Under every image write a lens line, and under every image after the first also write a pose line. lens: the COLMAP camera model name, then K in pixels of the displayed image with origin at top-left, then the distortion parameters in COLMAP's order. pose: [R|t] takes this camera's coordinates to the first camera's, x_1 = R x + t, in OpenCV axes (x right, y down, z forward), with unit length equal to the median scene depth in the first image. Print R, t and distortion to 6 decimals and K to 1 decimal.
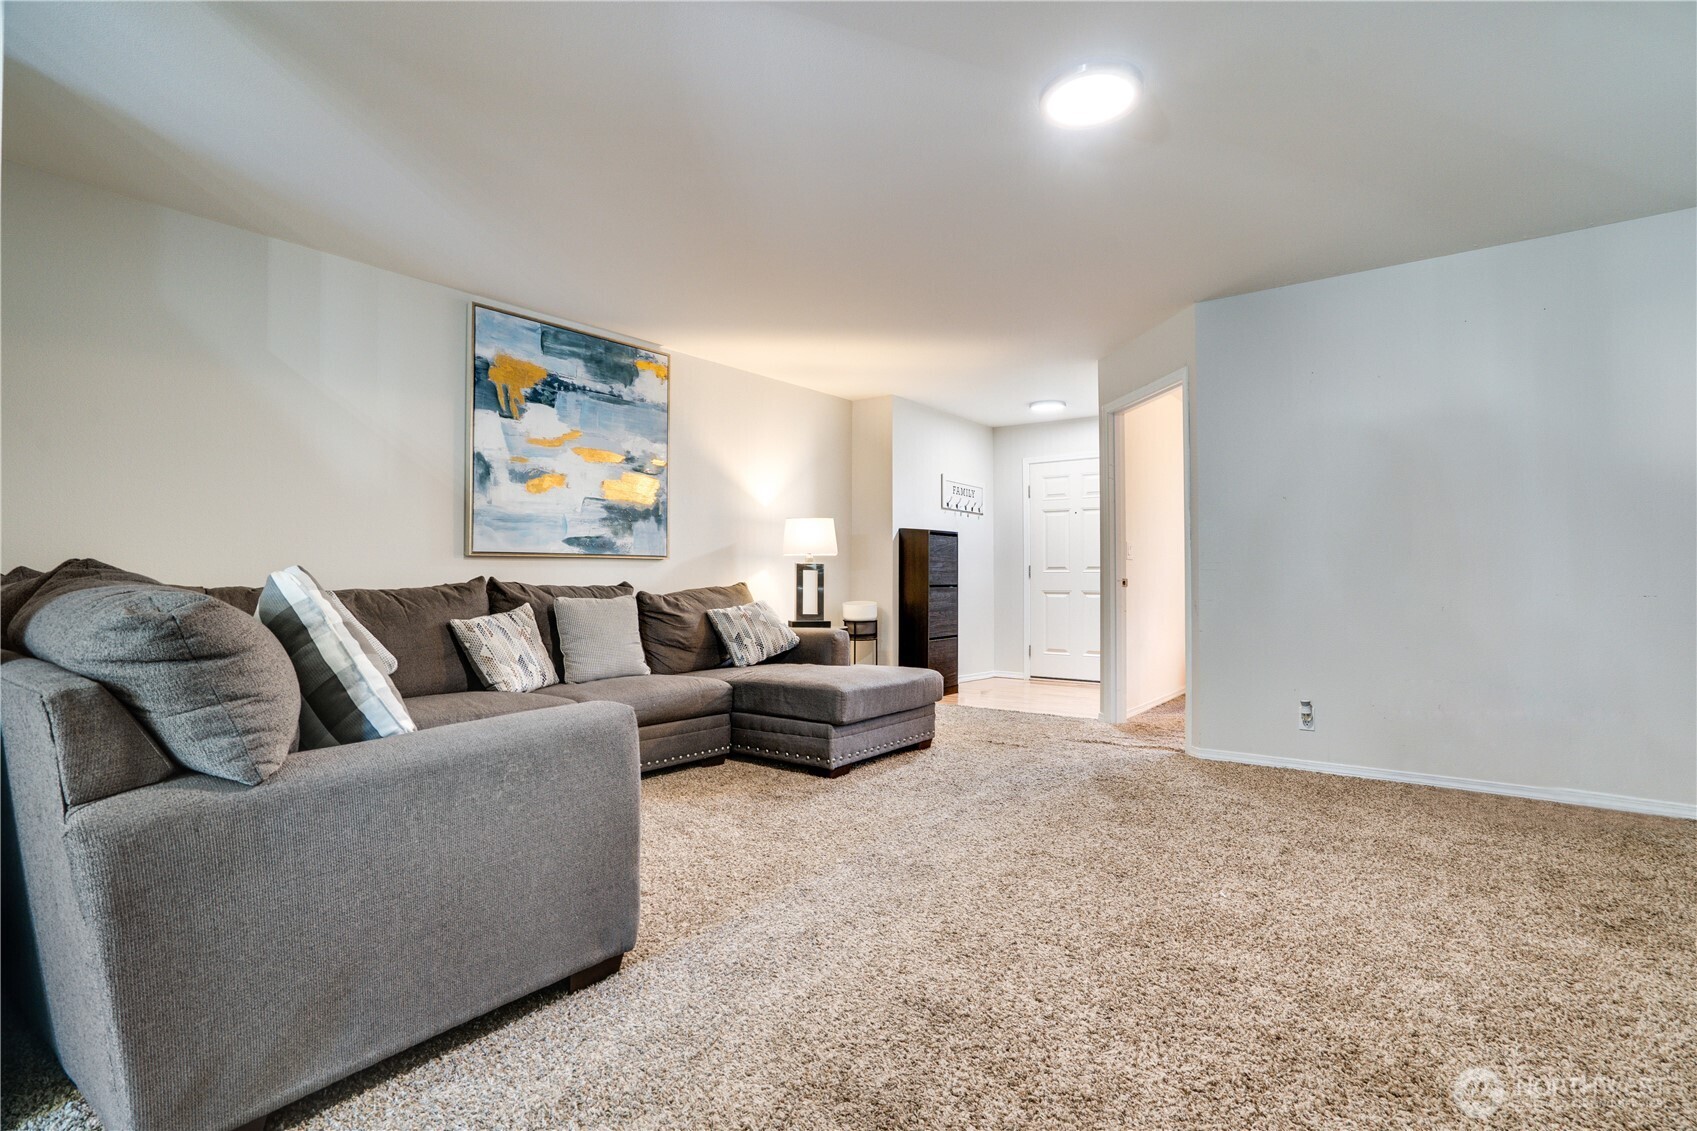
lens RADIAL K [[806.3, 0, 848.5], [0, 806.3, 565.5], [0, 0, 1]] dist [-0.072042, 0.034238]
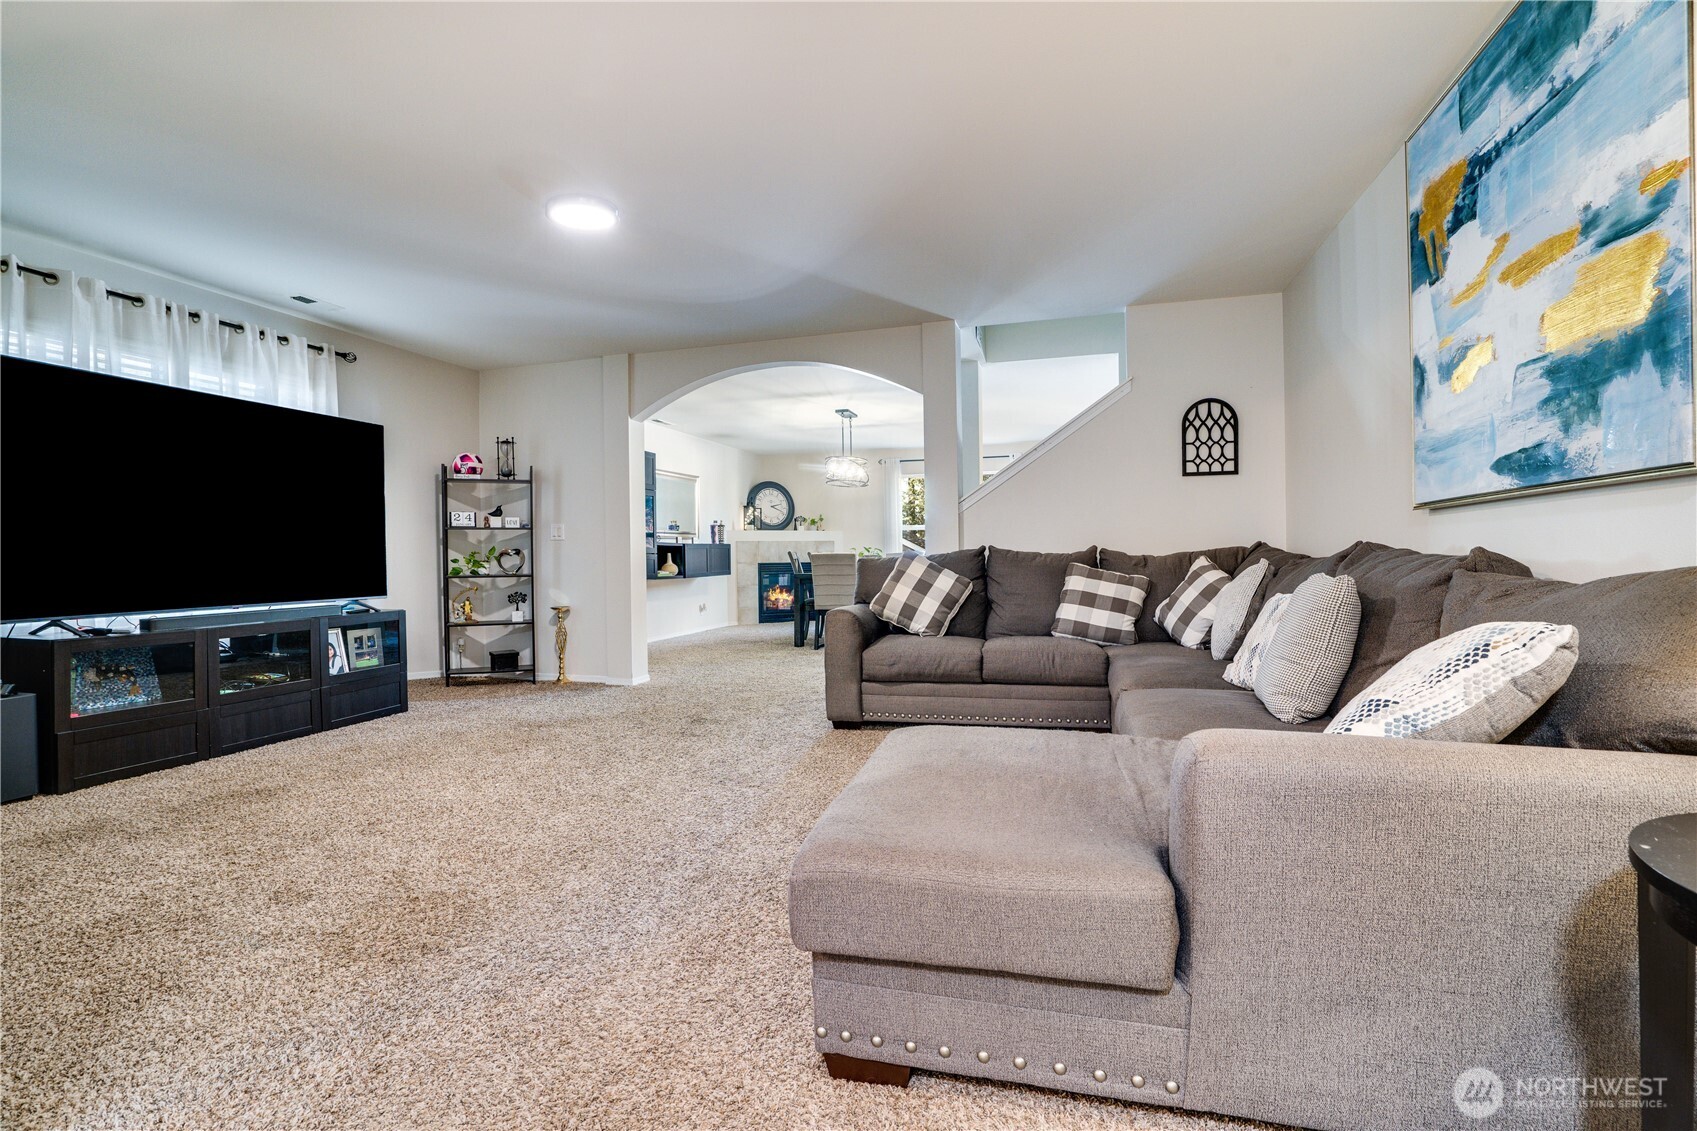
lens RADIAL K [[788.1, 0, 837.8], [0, 788.1, 565.7], [0, 0, 1]] dist [-0.062862, 0.024384]
pose [[-0.933062, 0.016787, -0.359323, 0.202256], [0.019750, 0.999794, -0.004576, 0.025351], [0.359172, -0.011366, -0.933202, 1.273577]]
